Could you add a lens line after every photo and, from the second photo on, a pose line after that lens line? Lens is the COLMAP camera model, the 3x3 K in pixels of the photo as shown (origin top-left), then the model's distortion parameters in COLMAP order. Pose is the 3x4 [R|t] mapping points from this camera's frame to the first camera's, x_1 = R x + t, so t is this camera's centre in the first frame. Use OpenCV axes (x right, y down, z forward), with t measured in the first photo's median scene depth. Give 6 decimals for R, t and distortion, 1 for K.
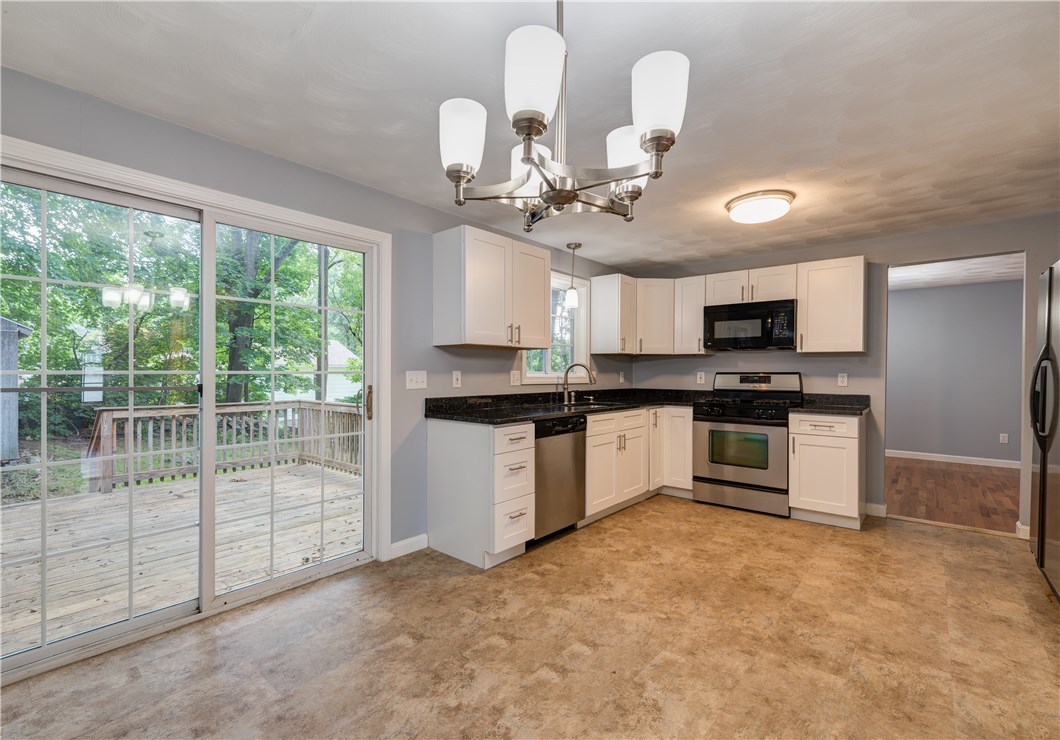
lens RADIAL K [[477.3, 0, 494.1], [0, 477.3, 371.1], [0, 0, 1]] dist [-0.001139, 0.000036]
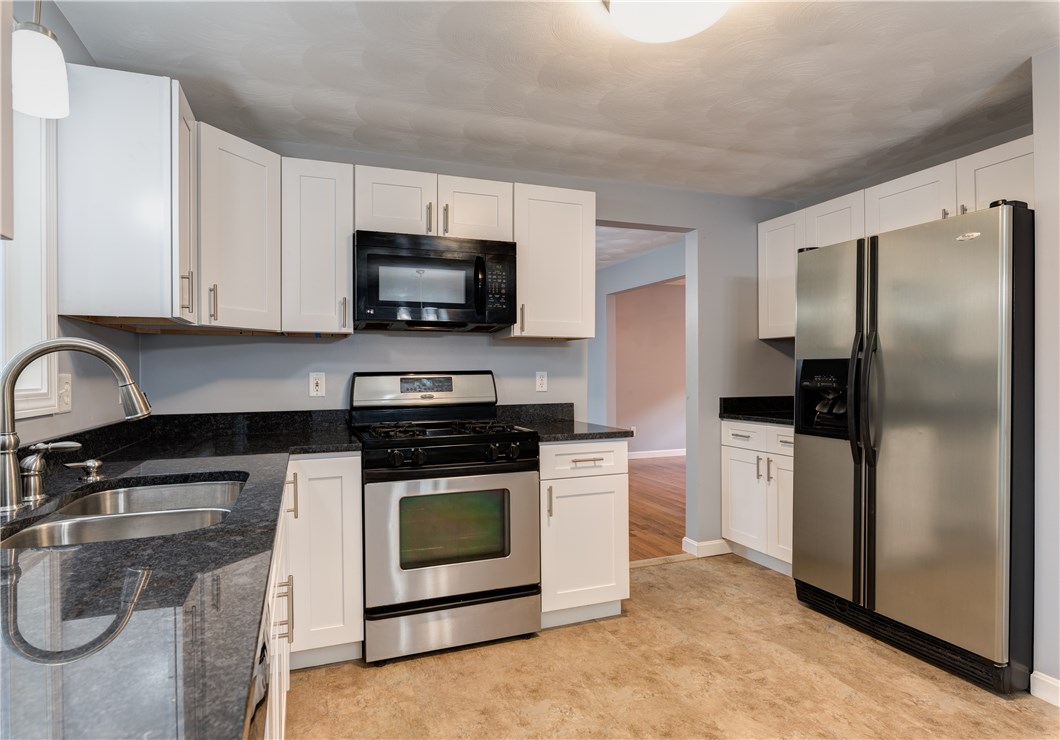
lens RADIAL K [[581.4, 0, 530.0], [0, 581.4, 370.0], [0, 0, 1]] dist [0.002622, 0.000491]
pose [[0.447763, -0.005630, 0.894135, 0.012840], [0.008488, 0.999962, 0.002046, 0.001070], [-0.894112, 0.006674, 0.447794, 0.808758]]
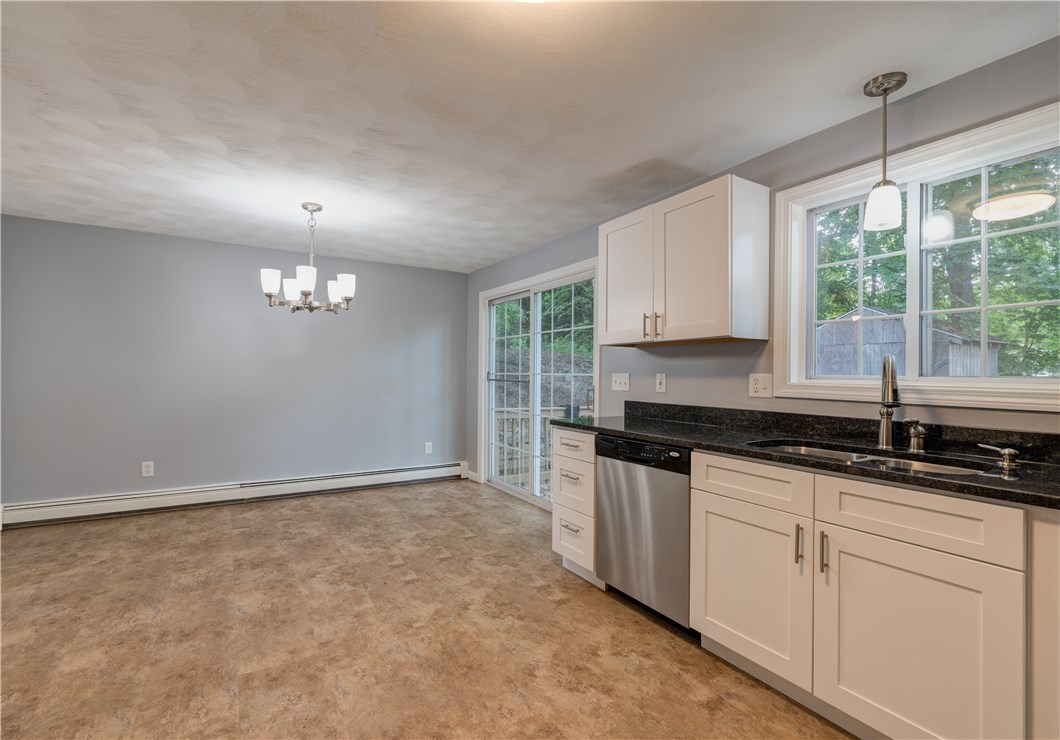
lens RADIAL K [[471.4, 0, 512.6], [0, 471.4, 369.9], [0, 0, 1]] dist [0.000377, -0.000187]
pose [[-0.279726, -0.011786, -0.960007, 0.839288], [-0.009966, 0.999906, -0.009372, 0.004147], [0.960028, 0.006946, -0.279817, 0.998693]]
